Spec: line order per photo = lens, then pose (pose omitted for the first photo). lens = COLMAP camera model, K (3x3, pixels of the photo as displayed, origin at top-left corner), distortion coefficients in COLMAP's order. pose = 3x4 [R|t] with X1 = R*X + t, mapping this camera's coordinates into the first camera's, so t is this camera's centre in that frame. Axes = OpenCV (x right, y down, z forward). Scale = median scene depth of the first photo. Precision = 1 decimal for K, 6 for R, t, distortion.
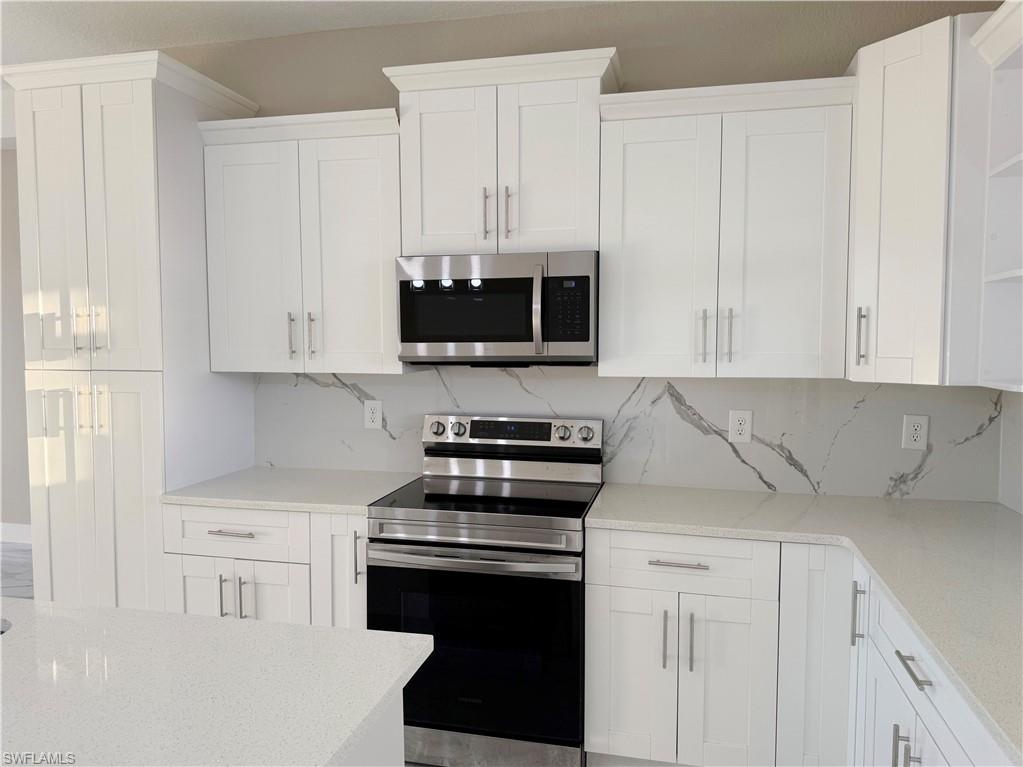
lens RADIAL K [[743.5, 0, 509.8], [0, 743.5, 392.9], [0, 0, 1]] dist [0.074864, -0.092047]
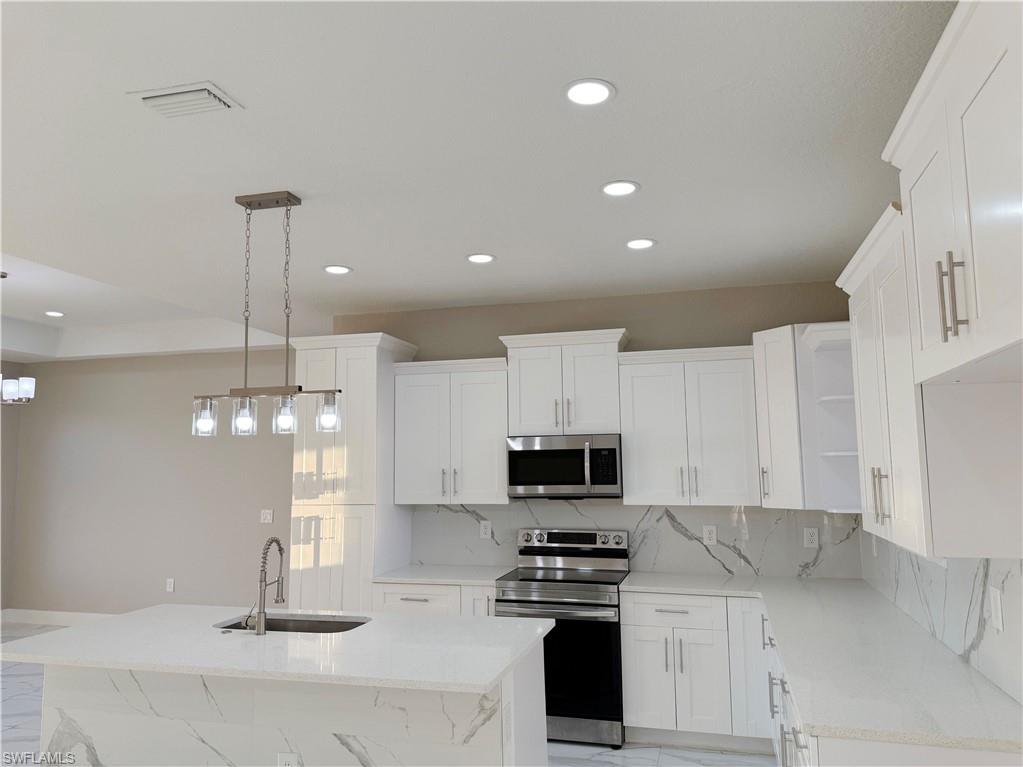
lens RADIAL K [[743.6, 0, 509.3], [0, 743.6, 387.9], [0, 0, 1]] dist [0.118757, -0.150328]
pose [[0.999170, -0.015675, -0.037603, -0.074034], [0.008805, 0.984290, -0.176341, 0.013820], [0.039777, 0.175863, 0.983611, -0.741550]]
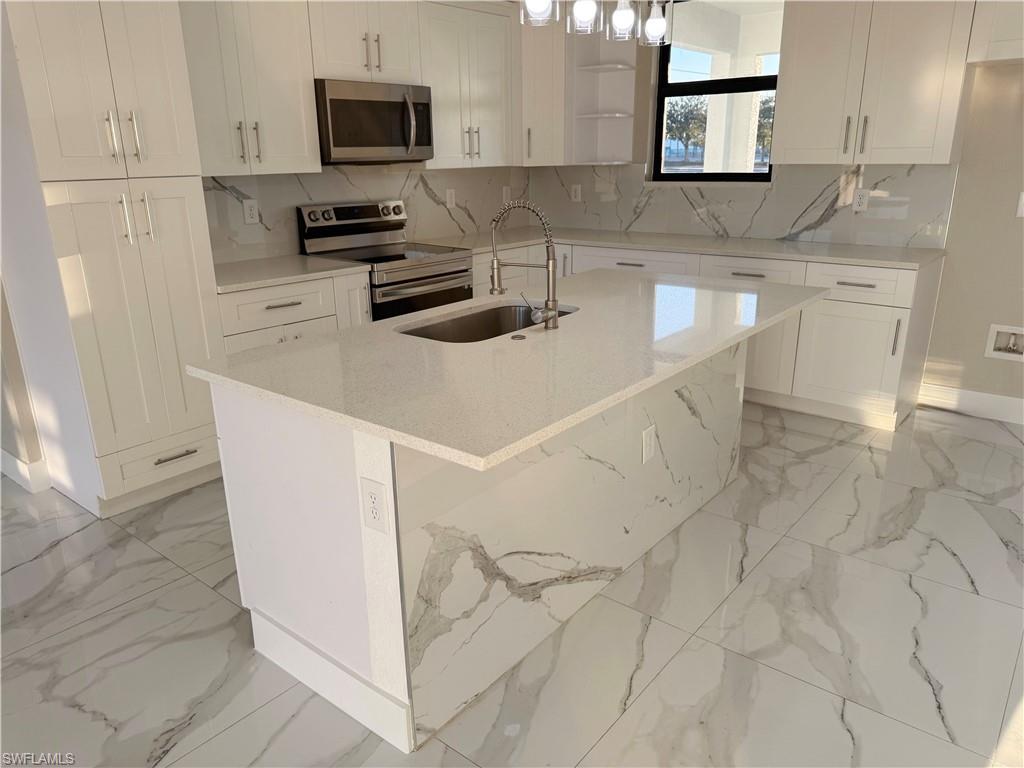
lens RADIAL K [[725.4, 0, 511.1], [0, 725.4, 389.7], [0, 0, 1]] dist [0.100336, -0.141001]
pose [[0.432768, -0.285966, 0.854948, -1.243578], [0.077223, 0.956629, 0.280887, 0.003479], [-0.898192, -0.055538, 0.436082, 0.095301]]
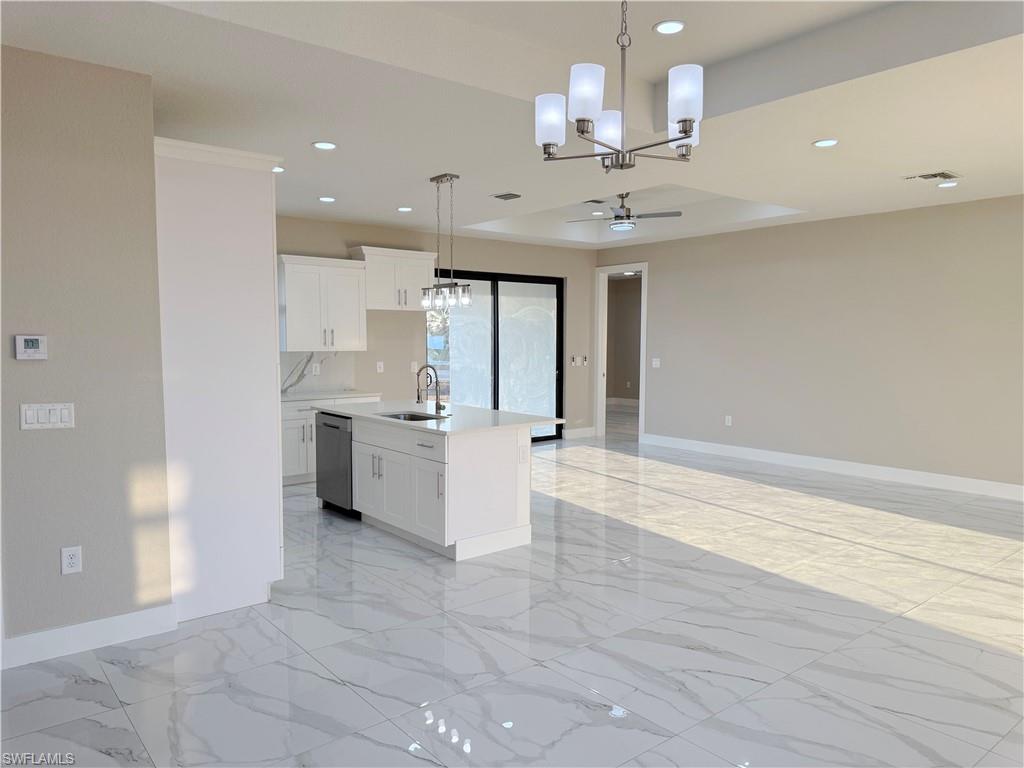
lens RADIAL K [[725.4, 0, 511.1], [0, 725.4, 389.7], [0, 0, 1]] dist [0.100336, -0.141001]
pose [[-0.788873, -0.050959, 0.612440, -1.899992], [0.038870, 0.990424, 0.132477, -0.156426], [-0.613326, 0.128313, -0.779338, 1.874800]]
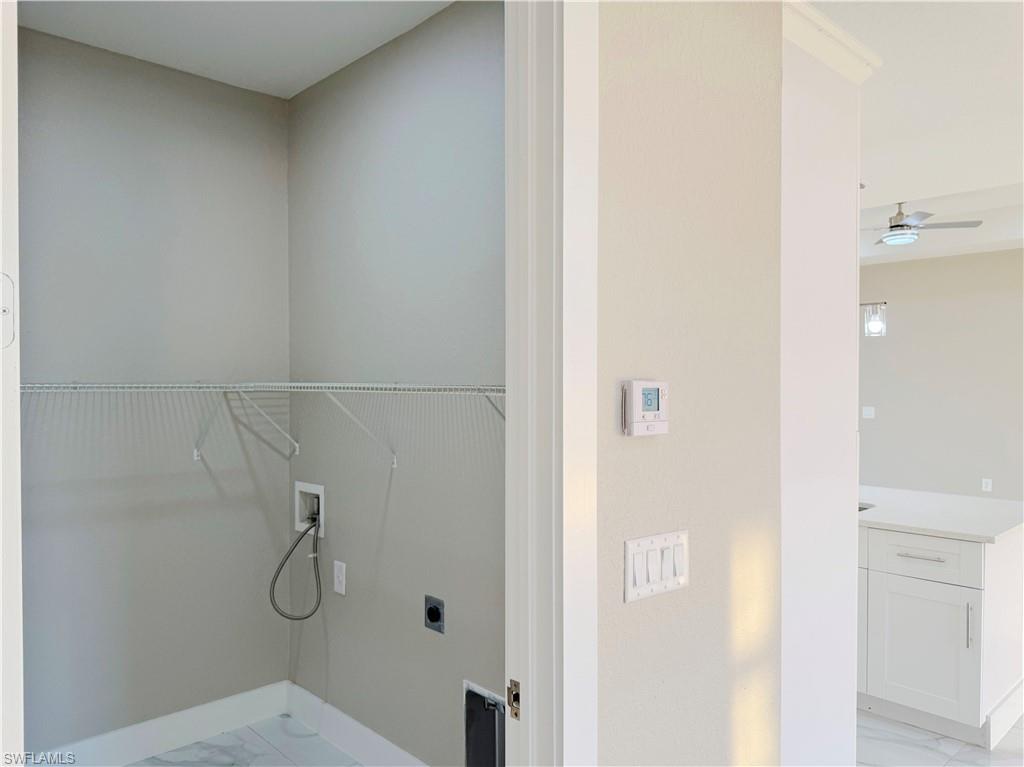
lens RADIAL K [[744.2, 0, 510.3], [0, 744.2, 392.9], [0, 0, 1]] dist [0.074864, -0.092047]
pose [[-0.830369, -0.013251, 0.557056, -0.798965], [0.036817, 0.996228, 0.078579, -0.151269], [-0.555996, 0.085759, -0.826749, 1.894385]]
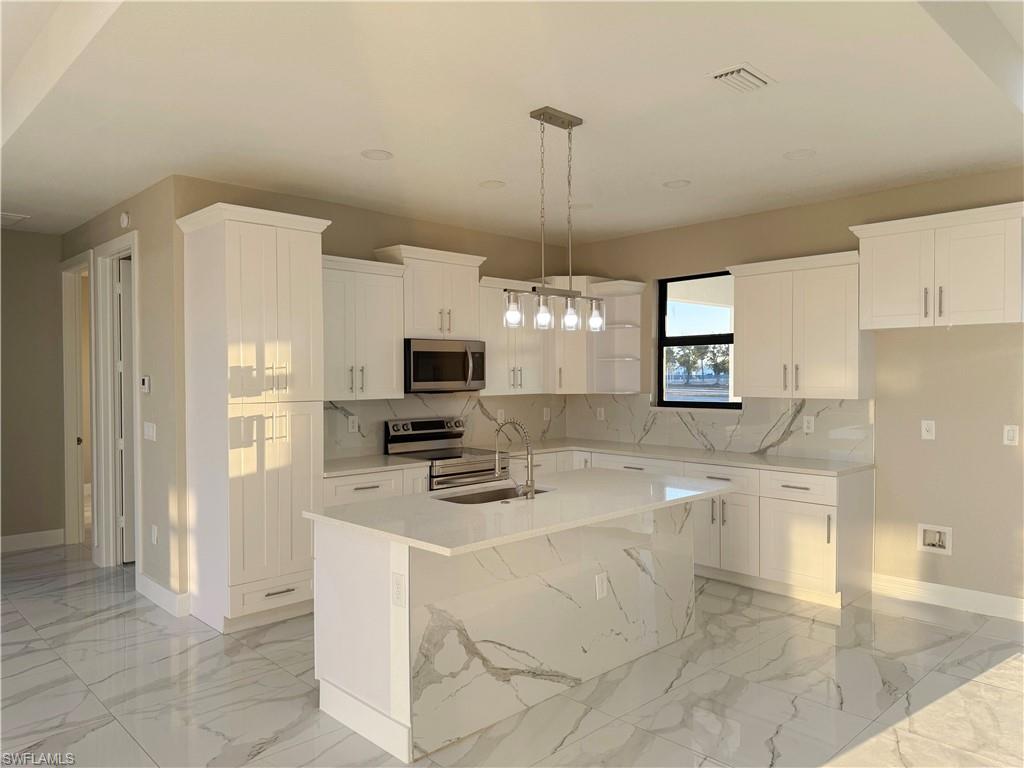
lens RADIAL K [[719.8, 0, 513.6], [0, 719.8, 393.6], [0, 0, 1]] dist [0.112196, -0.136432]
pose [[0.538285, -0.026275, 0.842353, -1.571332], [0.063681, 0.997924, -0.009567, -0.001611], [-0.840354, 0.058792, 0.538841, -0.248535]]
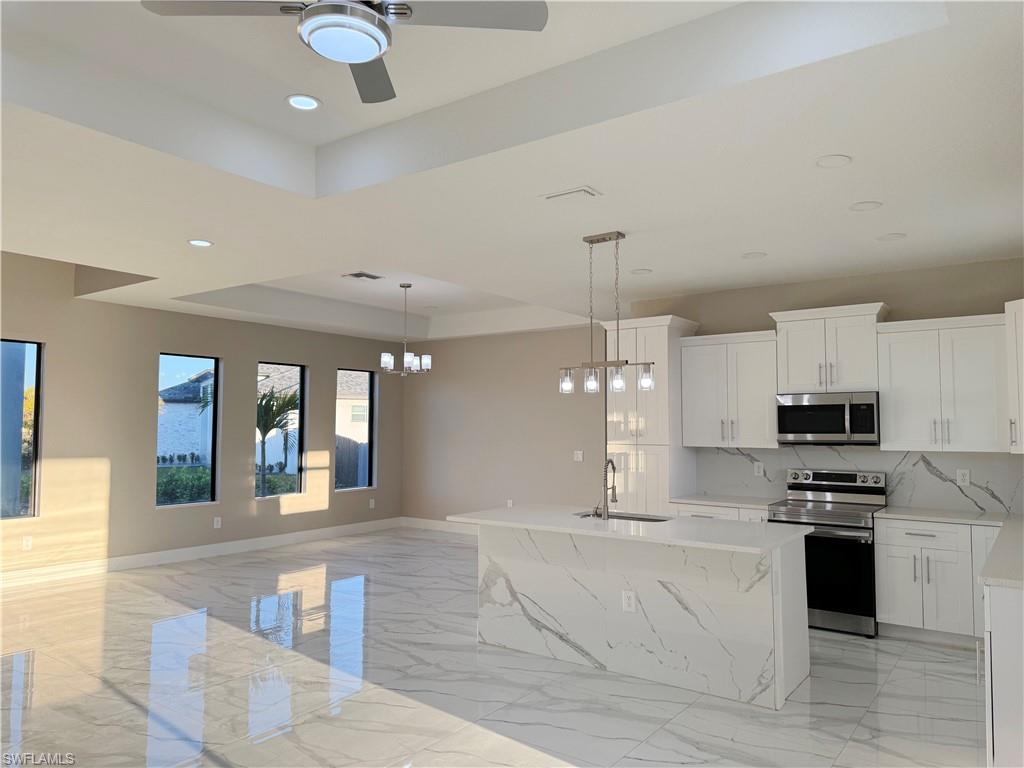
lens RADIAL K [[716.7, 0, 505.9], [0, 716.7, 389.4], [0, 0, 1]] dist [0.082542, -0.137382]
pose [[0.919210, -0.019593, -0.393281, -0.042044], [-0.029485, 0.992533, -0.118362, 0.076382], [0.392663, 0.120396, 0.911768, -1.231948]]
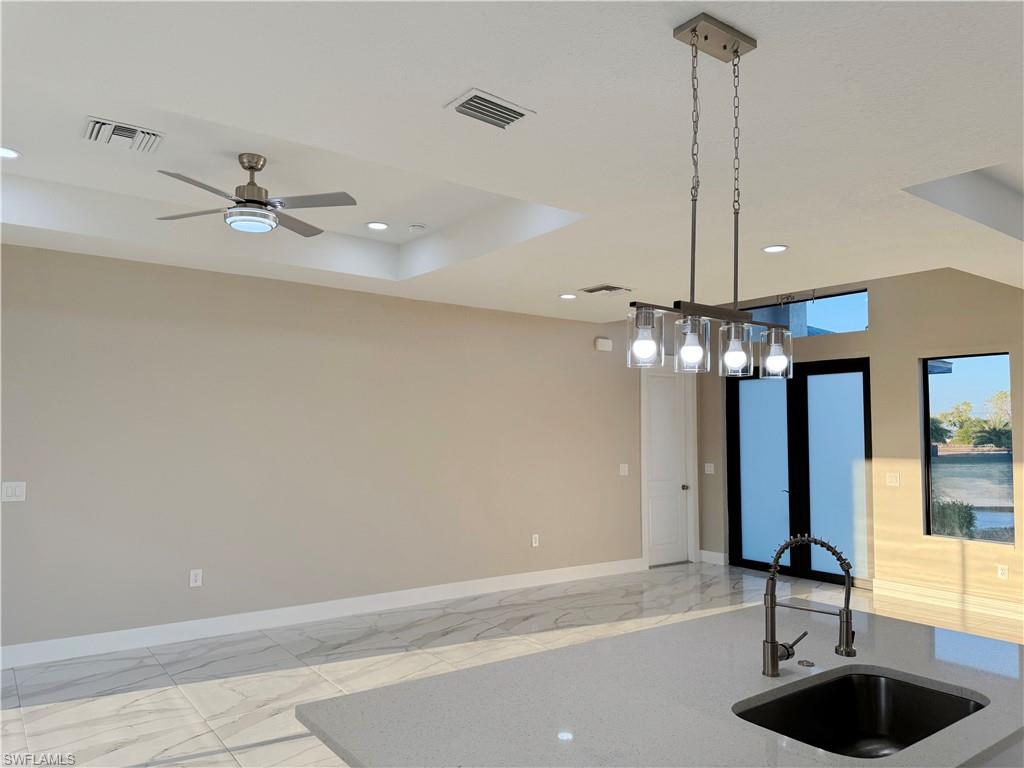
lens RADIAL K [[730.5, 0, 506.1], [0, 730.5, 386.2], [0, 0, 1]] dist [0.000911, -0.003207]
pose [[-0.643720, -0.057677, -0.763084, 0.231600], [-0.064656, 0.997689, -0.020867, -0.075656], [0.762525, 0.035905, -0.645962, 0.668428]]
